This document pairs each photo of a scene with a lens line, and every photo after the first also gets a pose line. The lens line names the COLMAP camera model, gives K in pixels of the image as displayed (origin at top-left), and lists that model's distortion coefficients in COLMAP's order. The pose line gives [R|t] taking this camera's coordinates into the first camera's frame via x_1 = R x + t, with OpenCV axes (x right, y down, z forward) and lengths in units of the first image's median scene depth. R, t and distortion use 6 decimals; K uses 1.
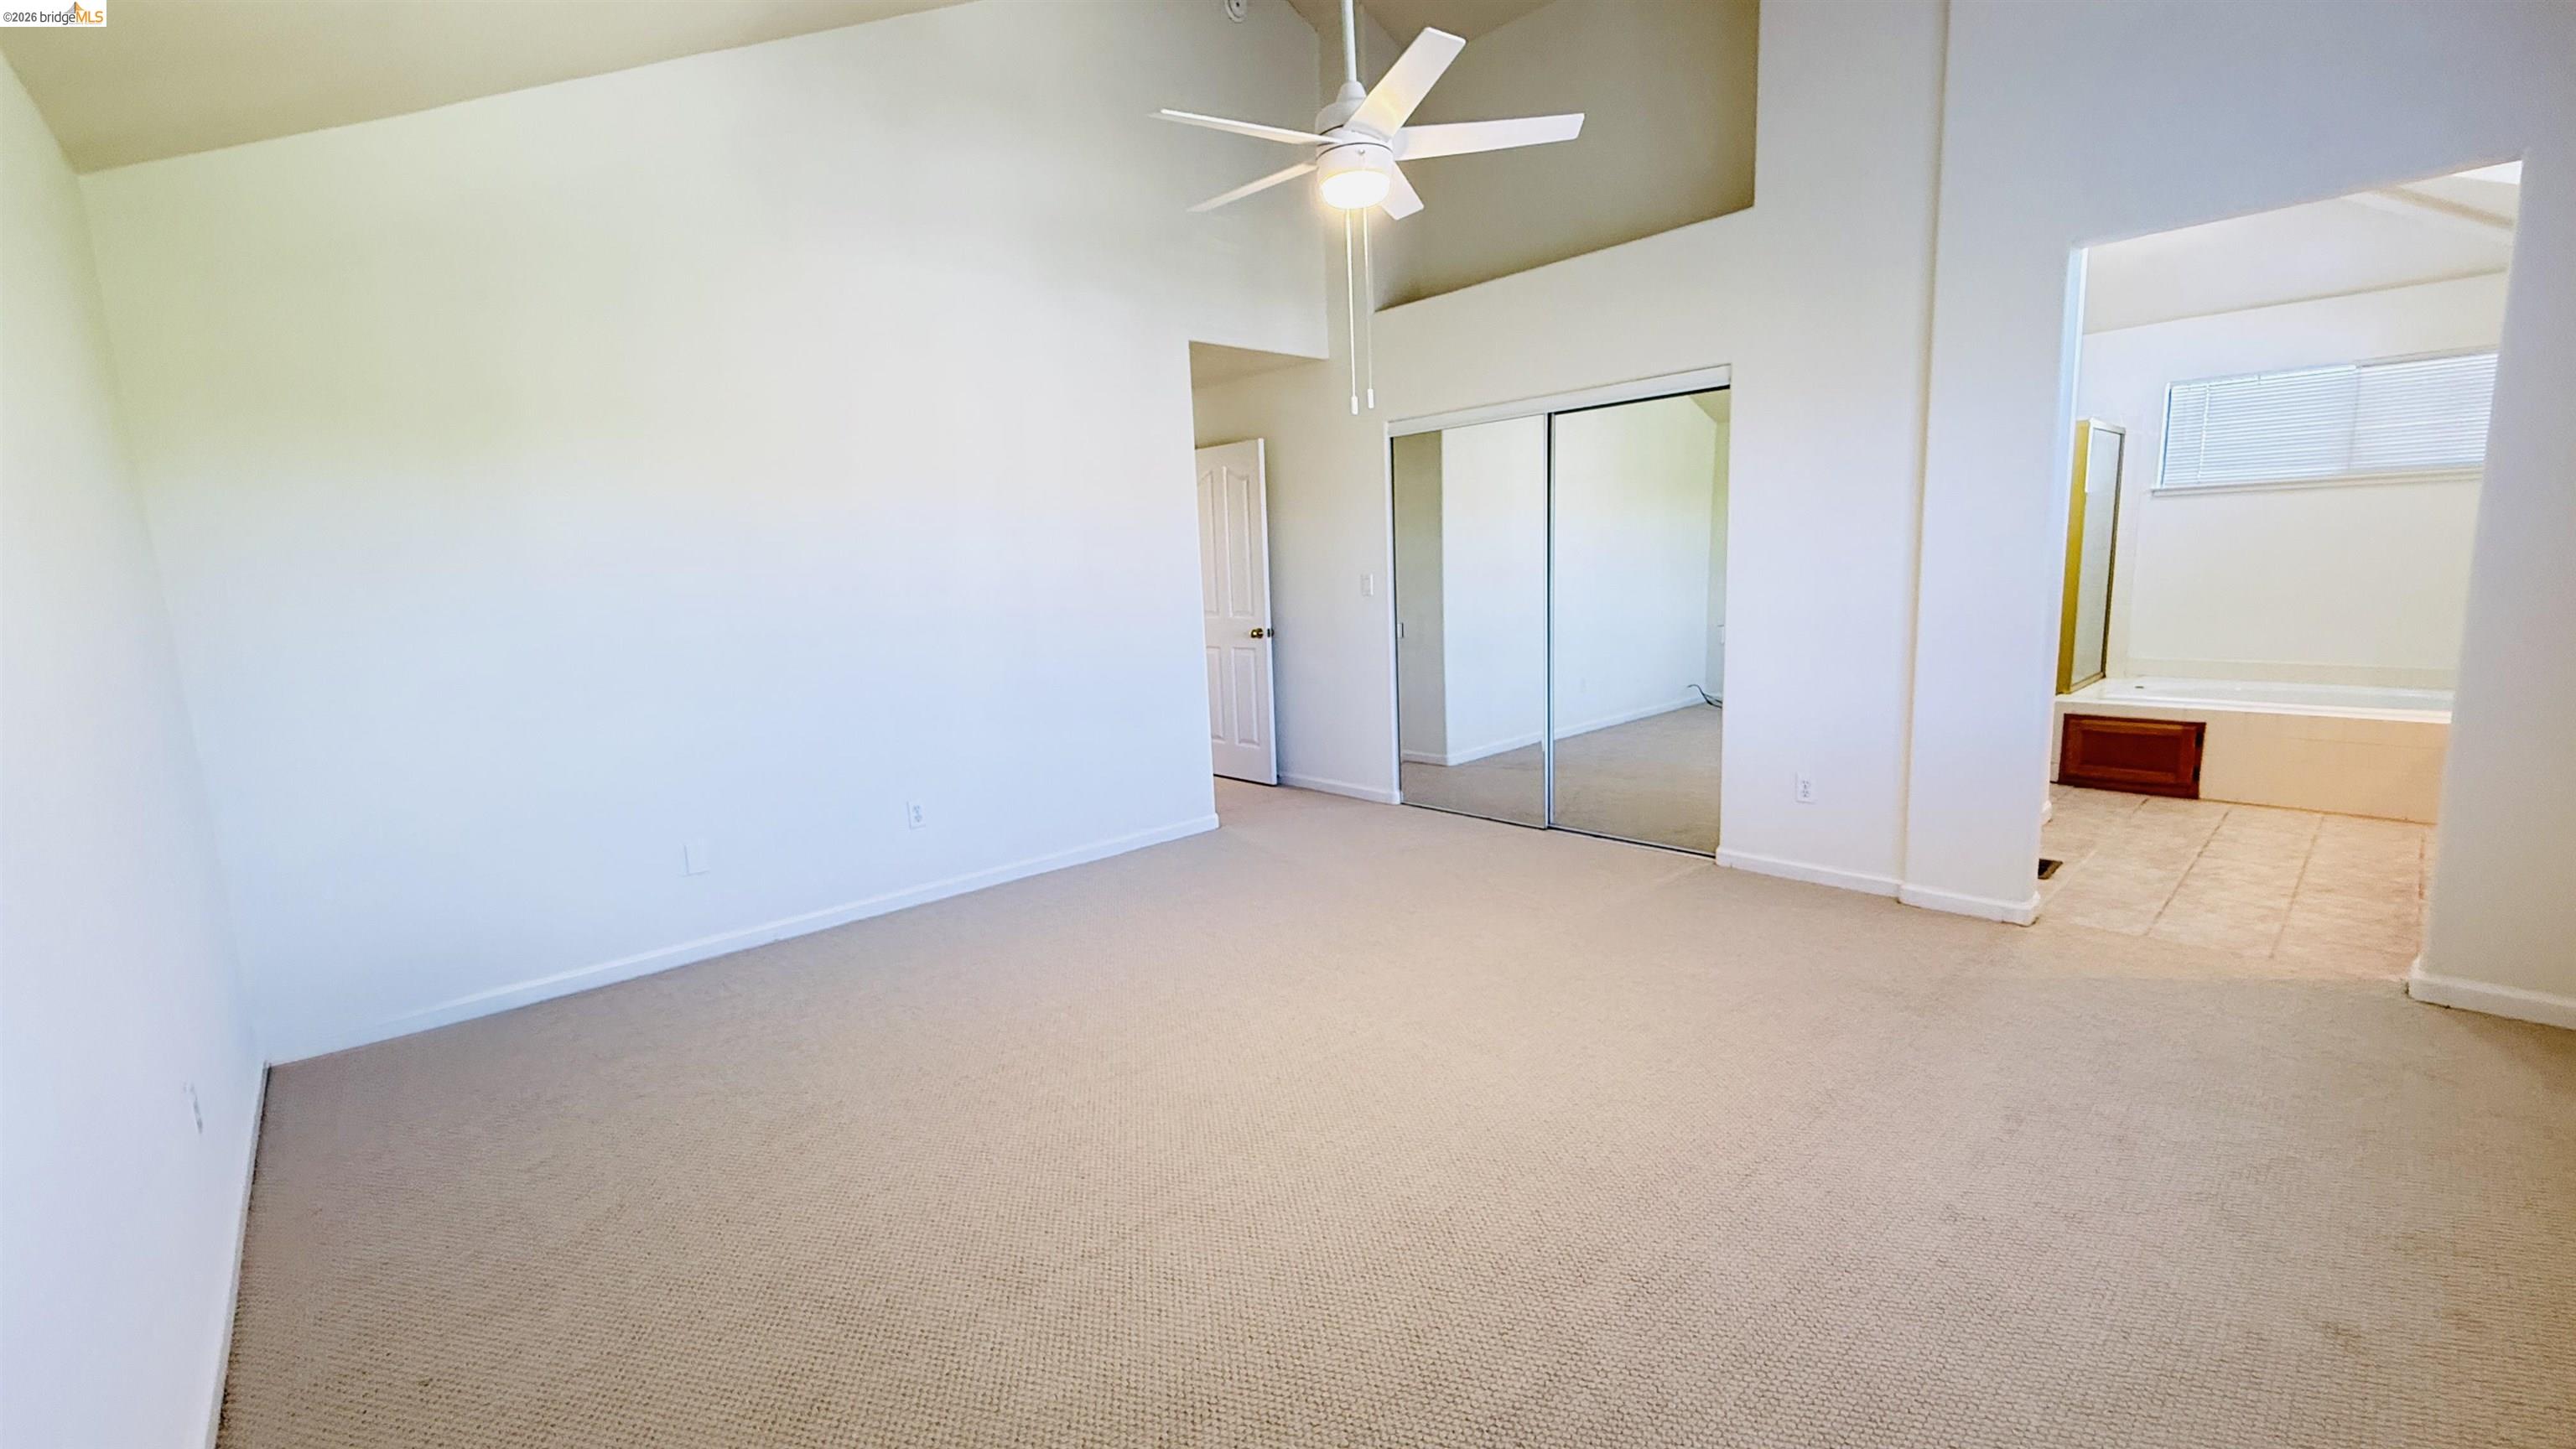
lens RADIAL K [[1035.2, 0, 1290.1], [0, 1035.2, 717.6], [0, 0, 1]] dist [-0.001937, -0.000361]
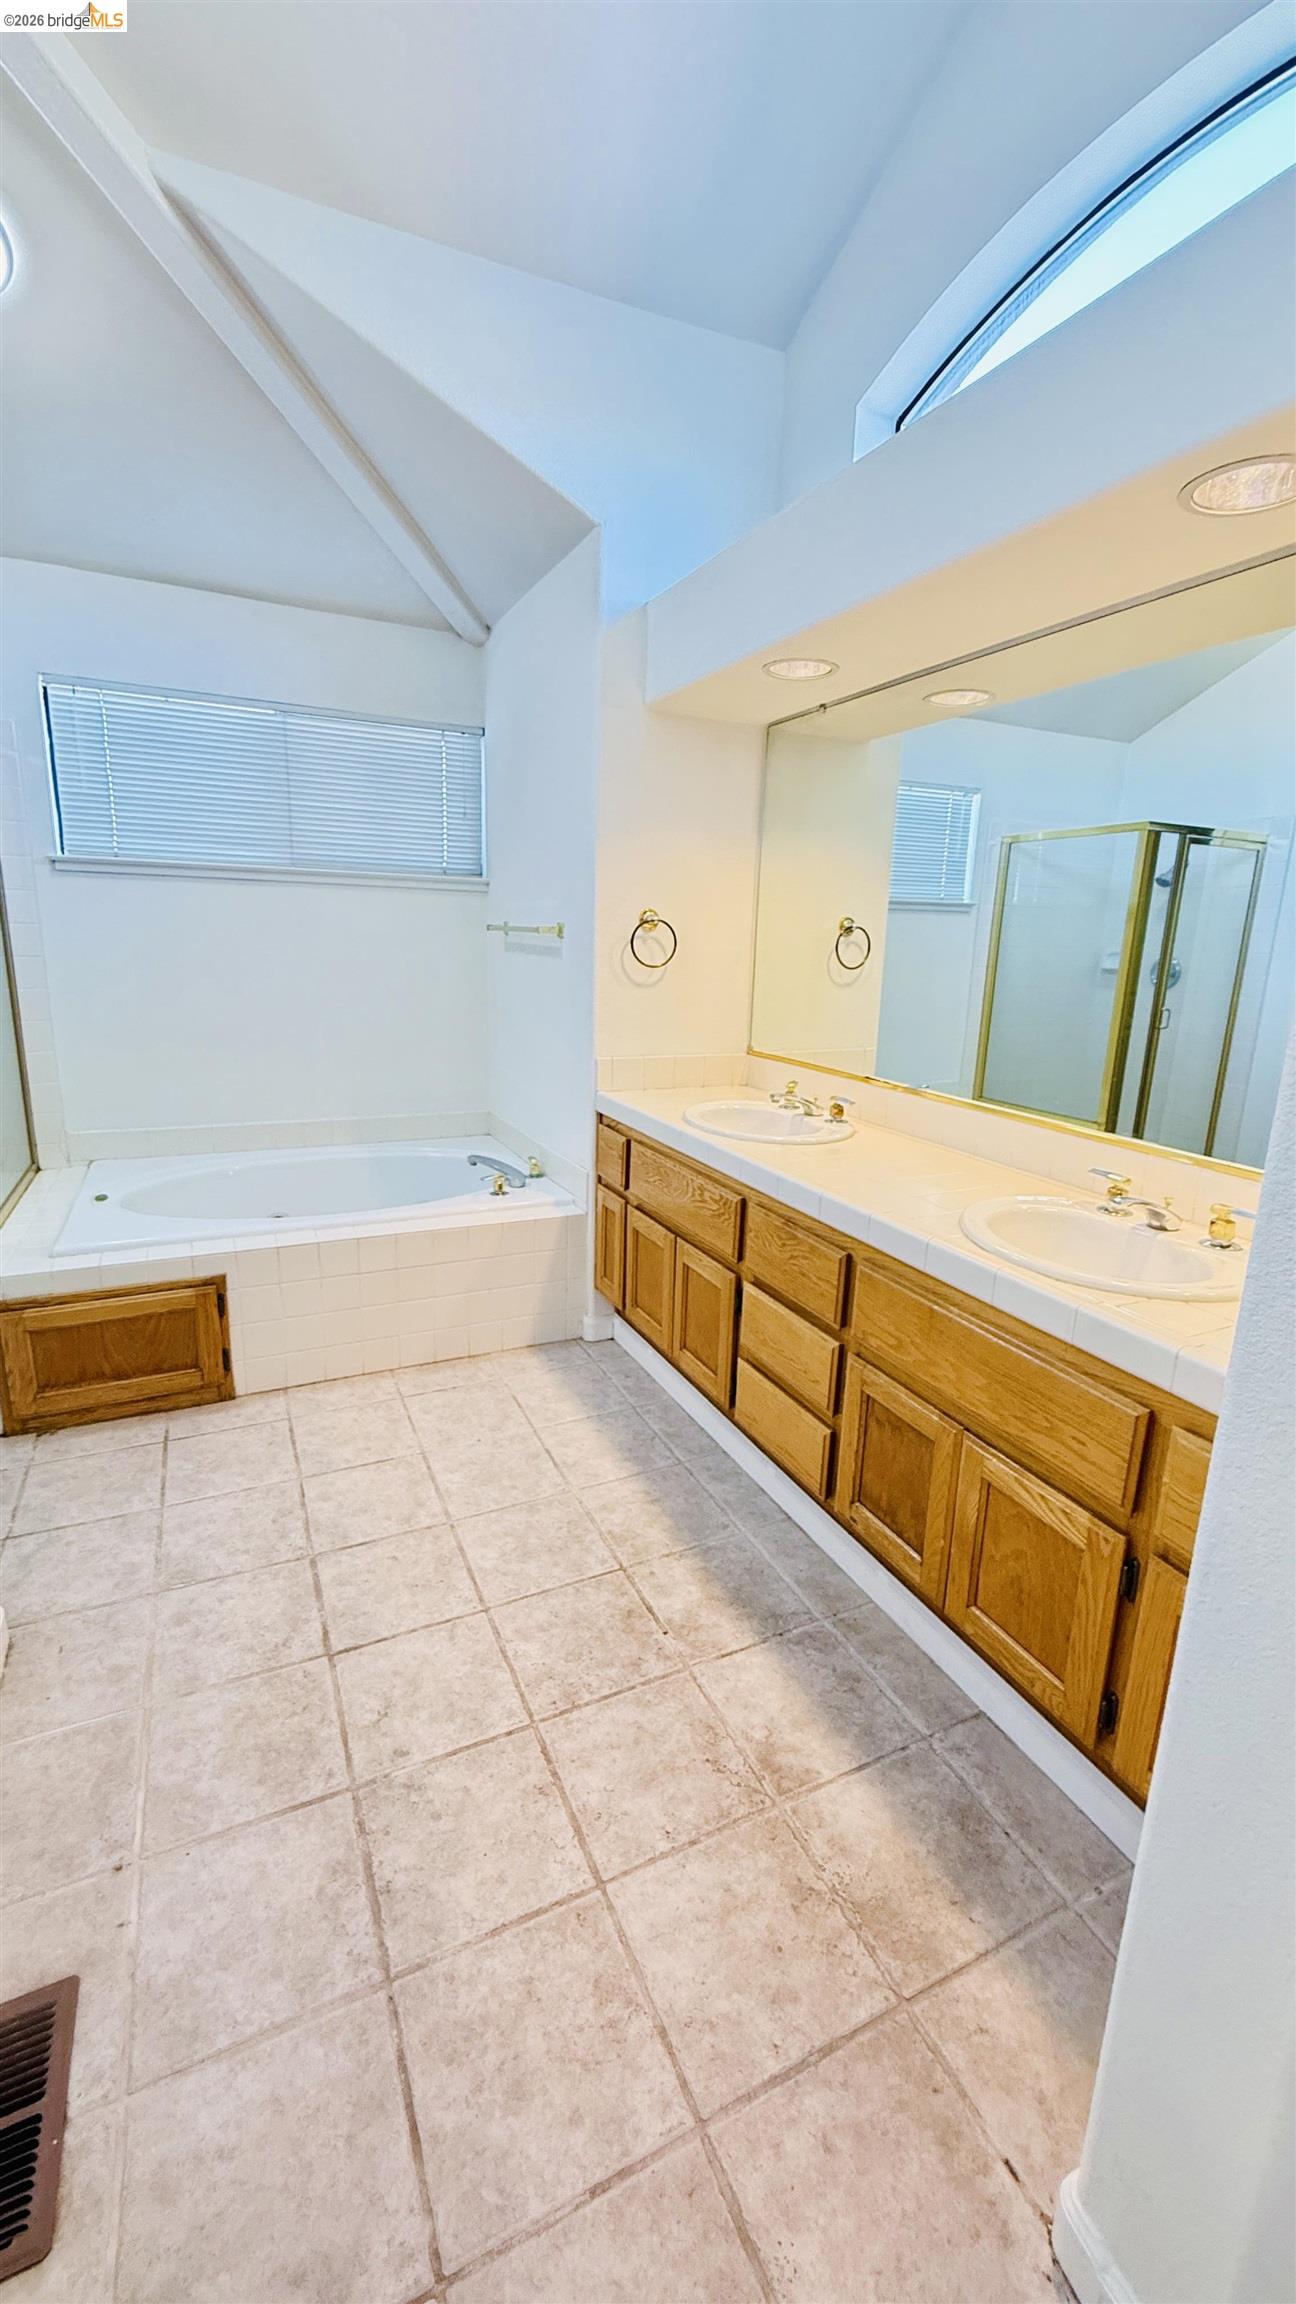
lens RADIAL K [[925.9, 0, 655.8], [0, 925.9, 1138.6], [0, 0, 1]] dist [-0.001937, -0.000361]
pose [[0.291604, -0.158844, 0.943258, 0.603869], [0.099565, 0.985799, 0.135228, -0.146319], [-0.951343, 0.054482, 0.303278, 0.766931]]
